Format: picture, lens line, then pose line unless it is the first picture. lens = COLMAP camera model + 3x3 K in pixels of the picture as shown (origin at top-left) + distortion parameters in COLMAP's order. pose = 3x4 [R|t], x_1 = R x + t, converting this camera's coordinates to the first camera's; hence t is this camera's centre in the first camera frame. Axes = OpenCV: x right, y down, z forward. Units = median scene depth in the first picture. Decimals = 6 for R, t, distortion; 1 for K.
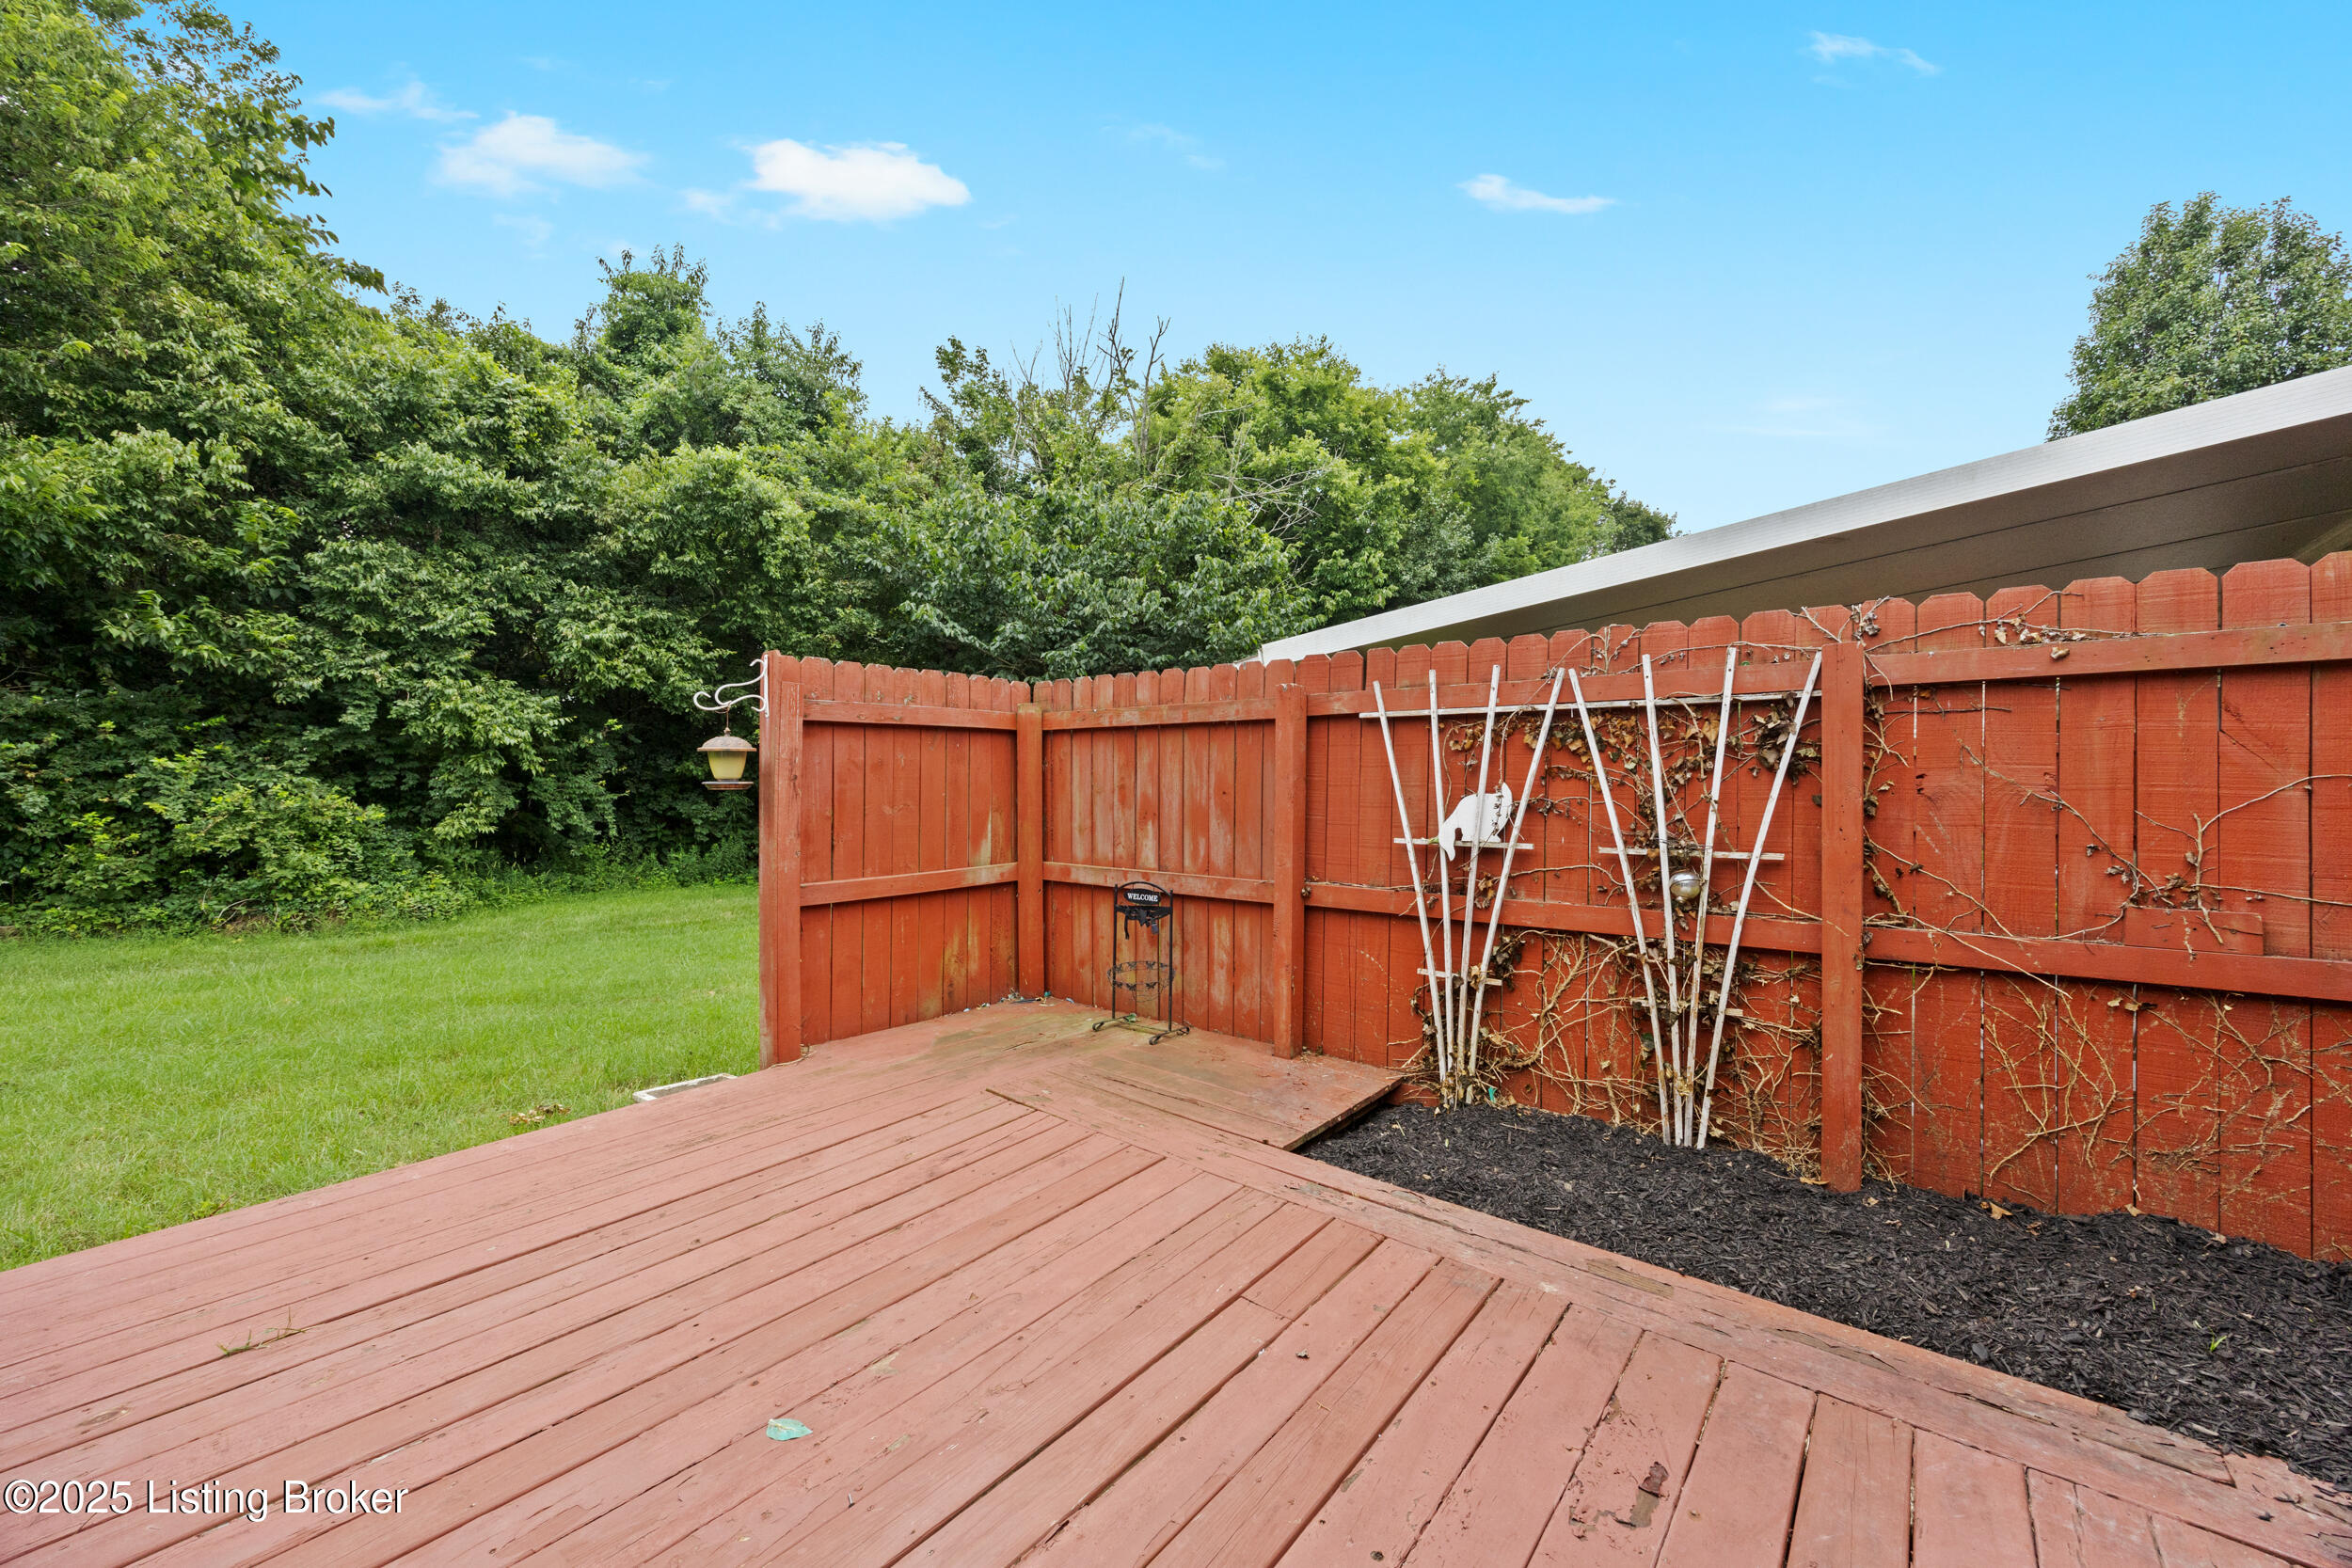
lens RADIAL K [[899.4, 0, 1174.1], [0, 899.4, 781.5], [0, 0, 1]] dist [-0.000811, -0.000220]
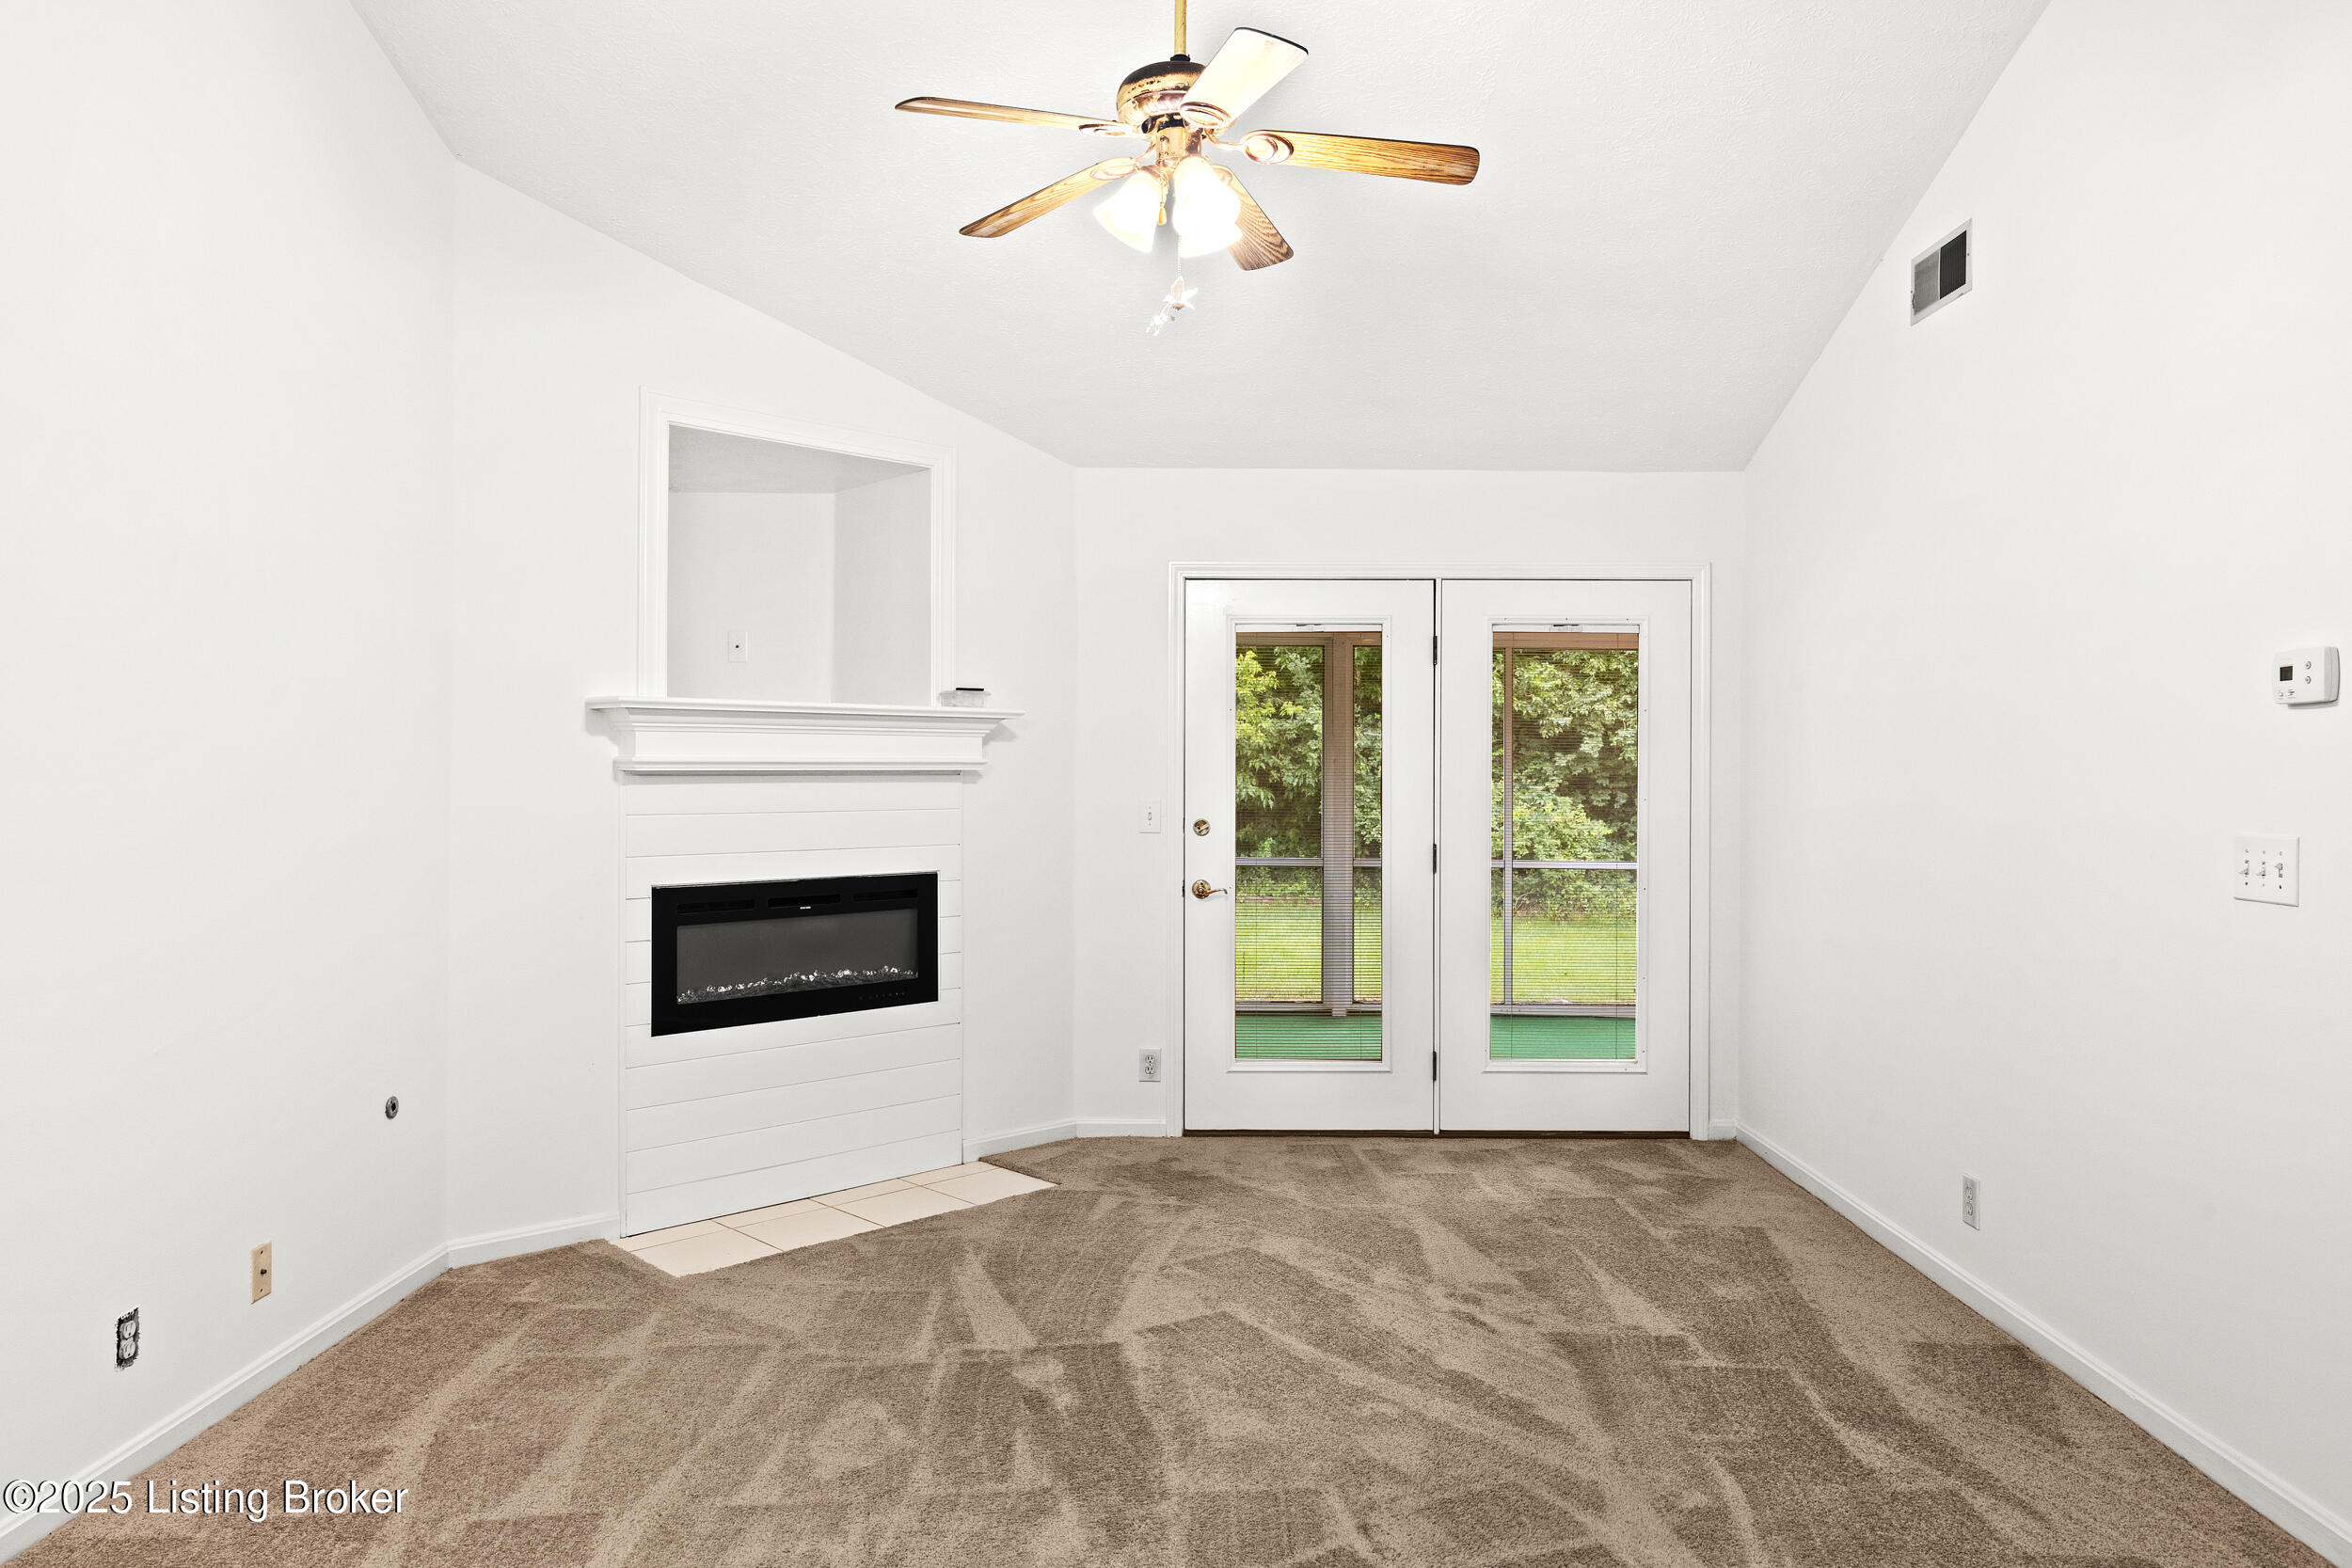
lens RADIAL K [[1570.2, 0, 1192.0], [0, 1570.2, 777.3], [0, 0, 1]] dist [-0.005251, 0.006777]
pose [[0.637664, 0.004237, -0.770303, 0.348081], [-0.007389, 0.999973, -0.000616, -0.025373], [0.770279, 0.006085, 0.637678, -0.725502]]
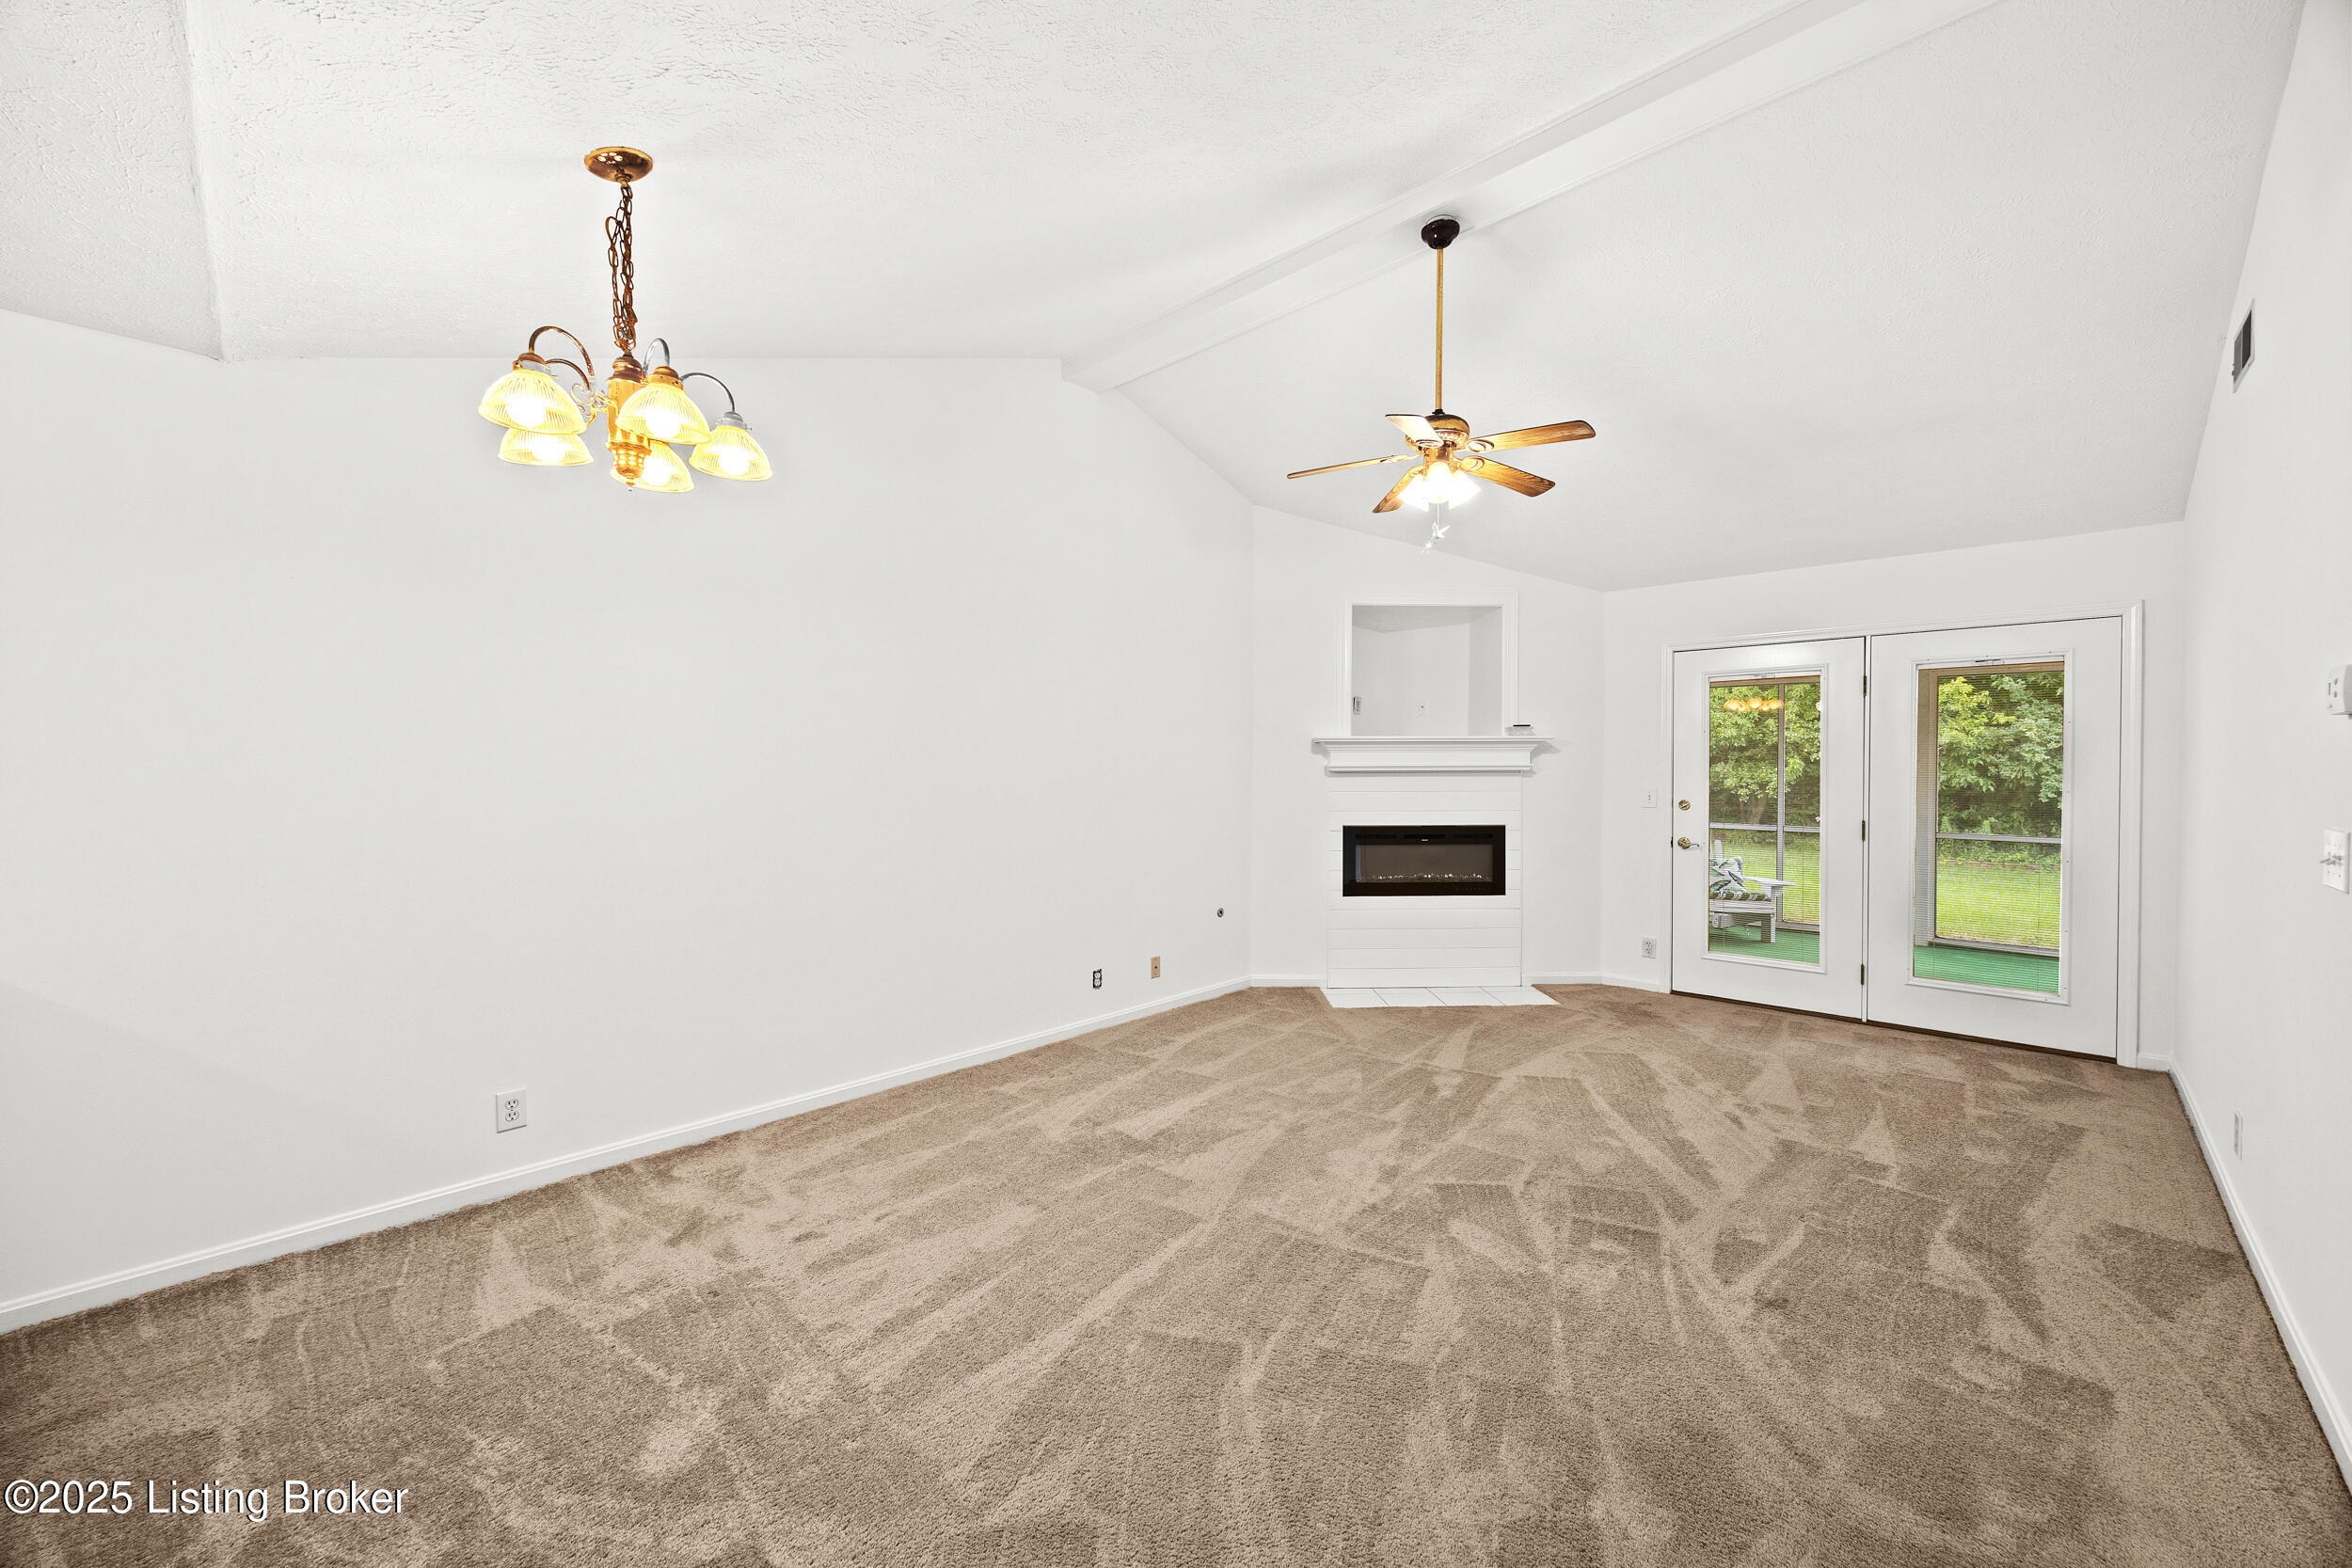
lens RADIAL K [[899.4, 0, 1196.9], [0, 899.4, 776.3], [0, 0, 1]] dist [-0.000811, -0.000220]
pose [[-0.055823, 0.009455, -0.998396, 0.442278], [-0.004682, 0.999942, 0.009732, -0.027753], [0.998430, 0.005218, -0.055776, -0.626755]]
